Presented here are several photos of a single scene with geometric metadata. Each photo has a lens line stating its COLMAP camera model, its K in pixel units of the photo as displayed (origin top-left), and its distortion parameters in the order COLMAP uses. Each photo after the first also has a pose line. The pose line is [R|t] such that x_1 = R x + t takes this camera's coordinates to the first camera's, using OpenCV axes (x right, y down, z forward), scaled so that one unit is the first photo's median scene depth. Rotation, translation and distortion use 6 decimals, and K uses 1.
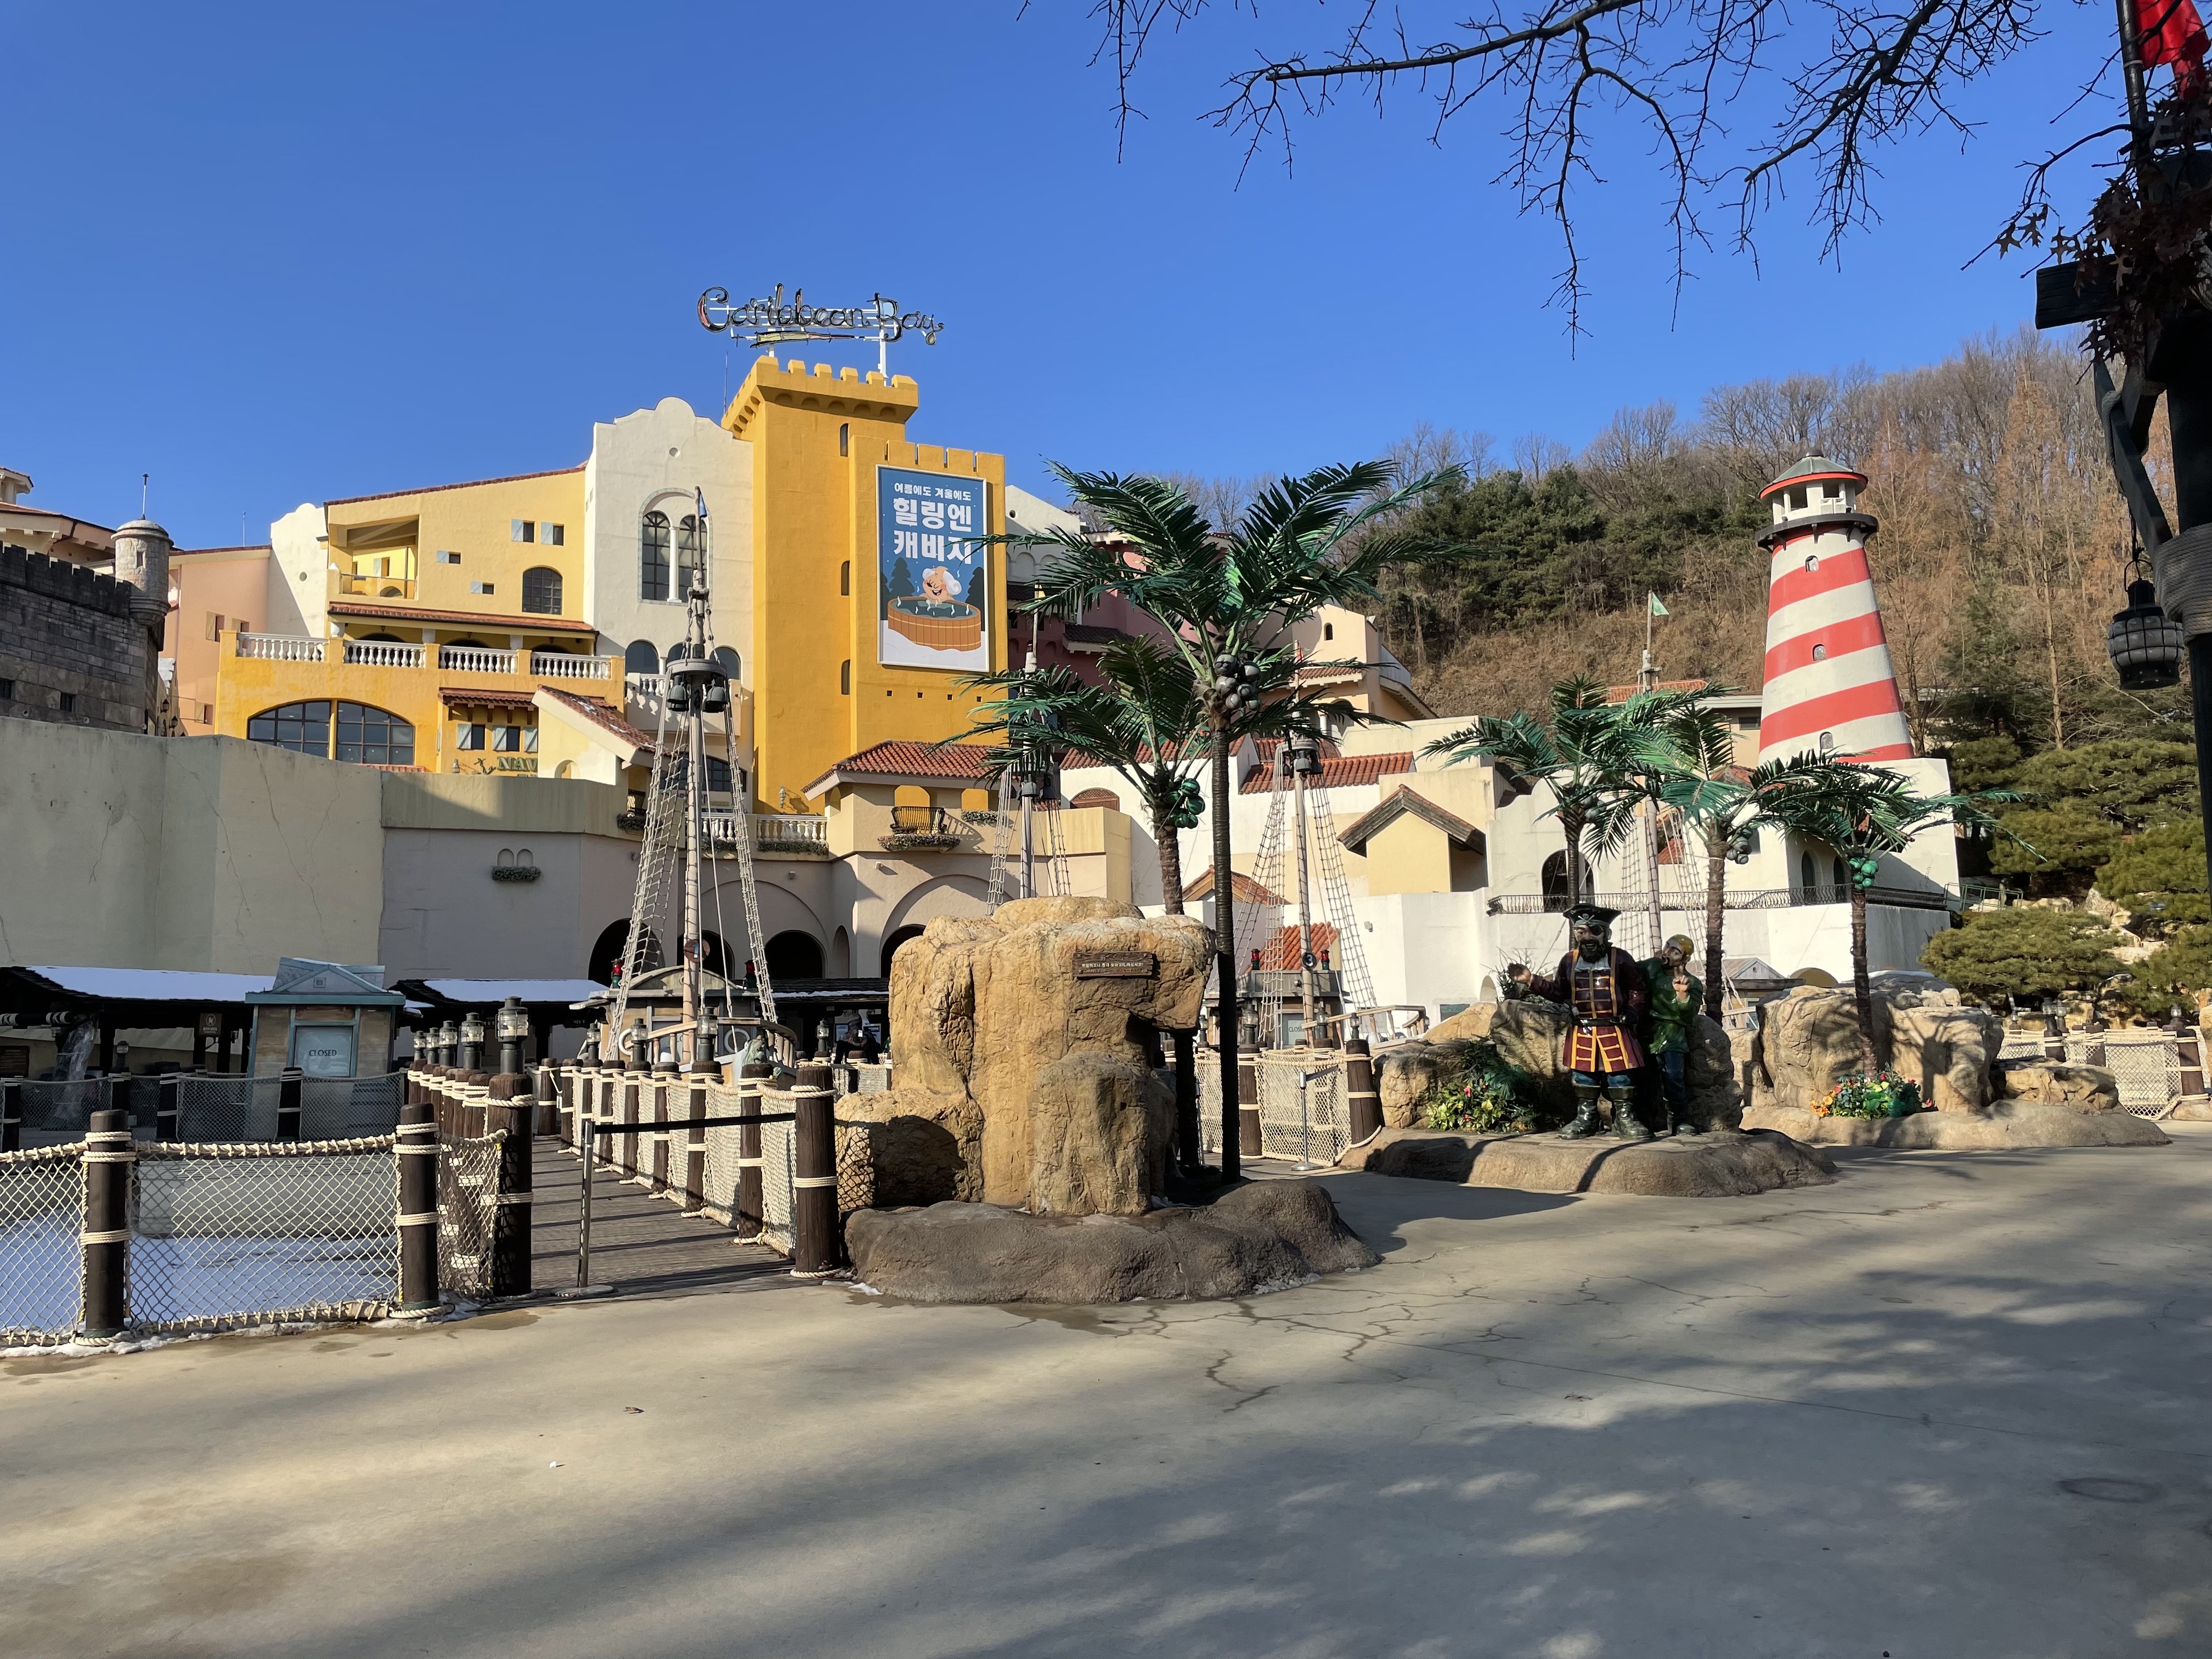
lens RADIAL K [[1707.3, 0, 1099.4], [0, 1707.3, 838.4], [0, 0, 1]] dist [0.122429, -0.191933]
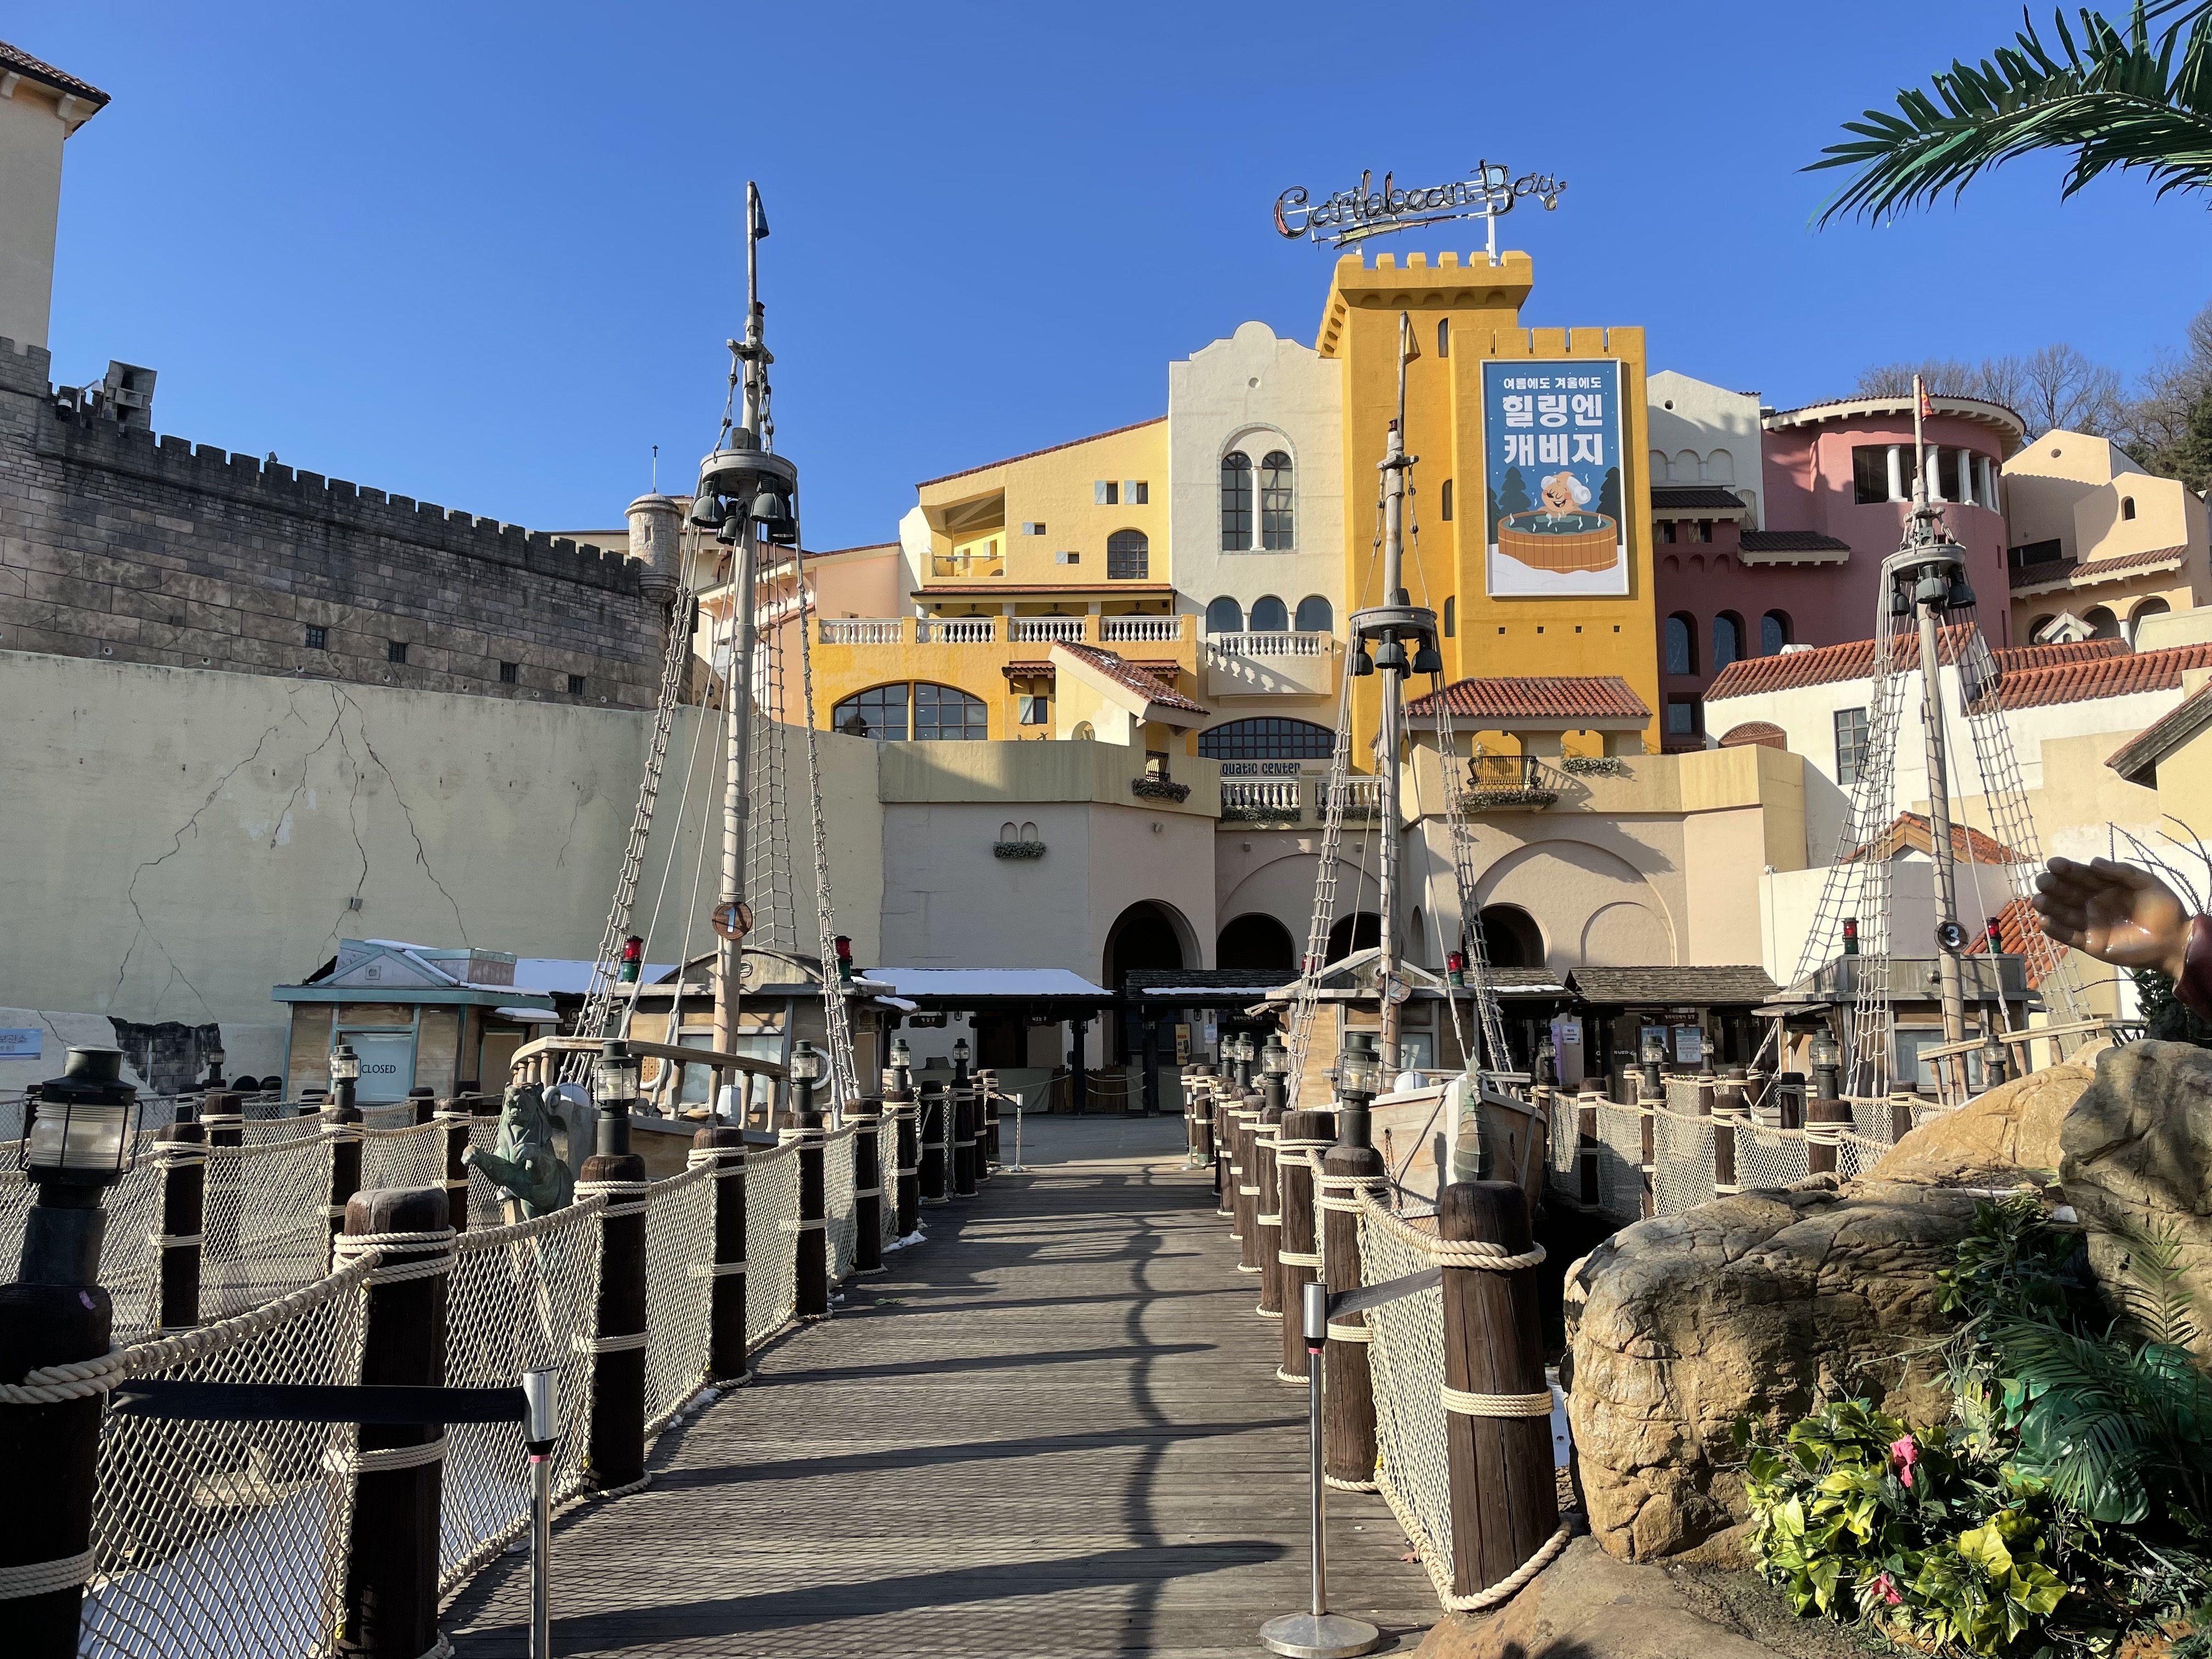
lens RADIAL K [[1707.3, 0, 1099.4], [0, 1707.3, 838.4], [0, 0, 1]] dist [0.122429, -0.191933]
pose [[0.909741, -0.032611, -0.413894, 0.045726], [0.034279, 0.999407, -0.003400, 0.013816], [0.413759, -0.011095, 0.910319, 0.160542]]
